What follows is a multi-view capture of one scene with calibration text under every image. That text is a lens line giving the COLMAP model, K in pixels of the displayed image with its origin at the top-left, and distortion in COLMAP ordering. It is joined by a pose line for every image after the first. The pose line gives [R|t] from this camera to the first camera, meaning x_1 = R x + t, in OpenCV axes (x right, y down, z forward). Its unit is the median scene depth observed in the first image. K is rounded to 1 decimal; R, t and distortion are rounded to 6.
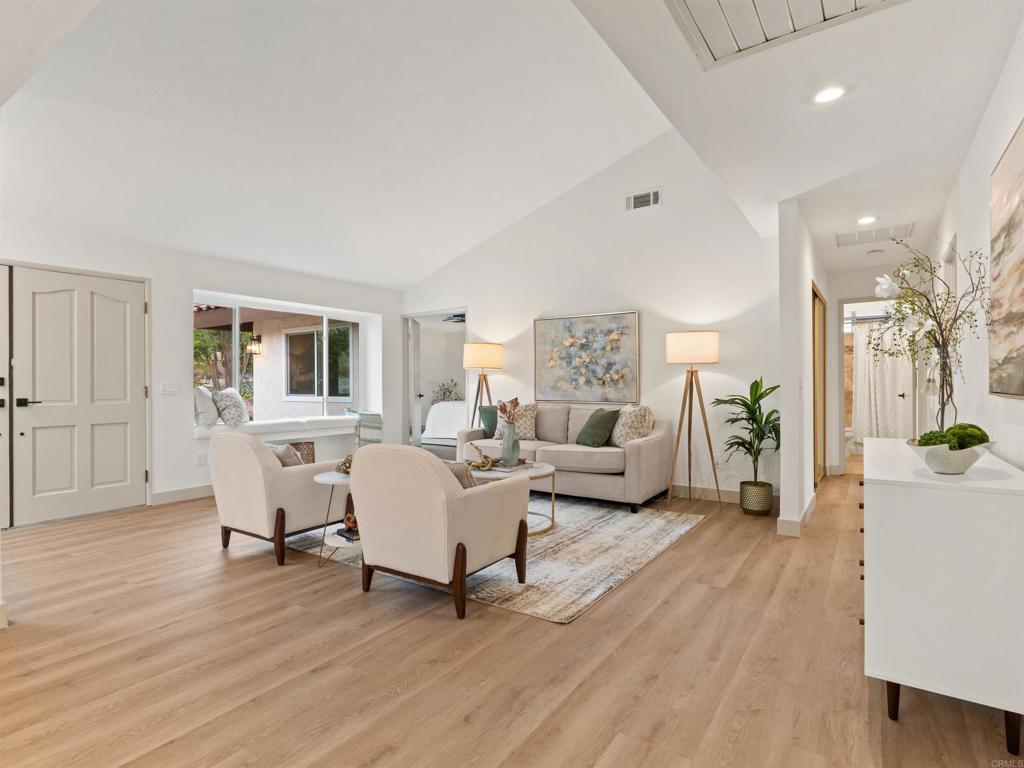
lens RADIAL K [[541.0, 0, 497.3], [0, 541.0, 379.3], [0, 0, 1]] dist [-0.000576, -0.001452]
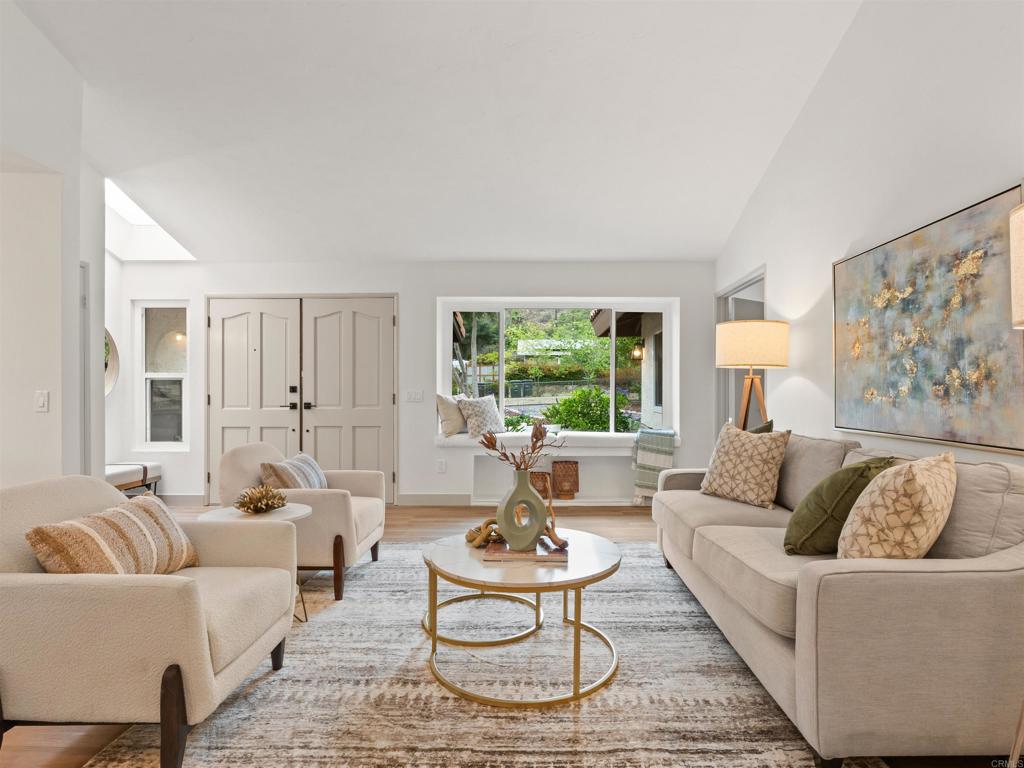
lens RADIAL K [[541.0, 0, 537.9], [0, 541.0, 393.2], [0, 0, 1]] dist [-0.000576, -0.001452]
pose [[0.575157, 0.005221, -0.818026, 0.351794], [0.002924, 0.999960, 0.008438, 0.003356], [0.818038, -0.007245, 0.575119, 0.543605]]
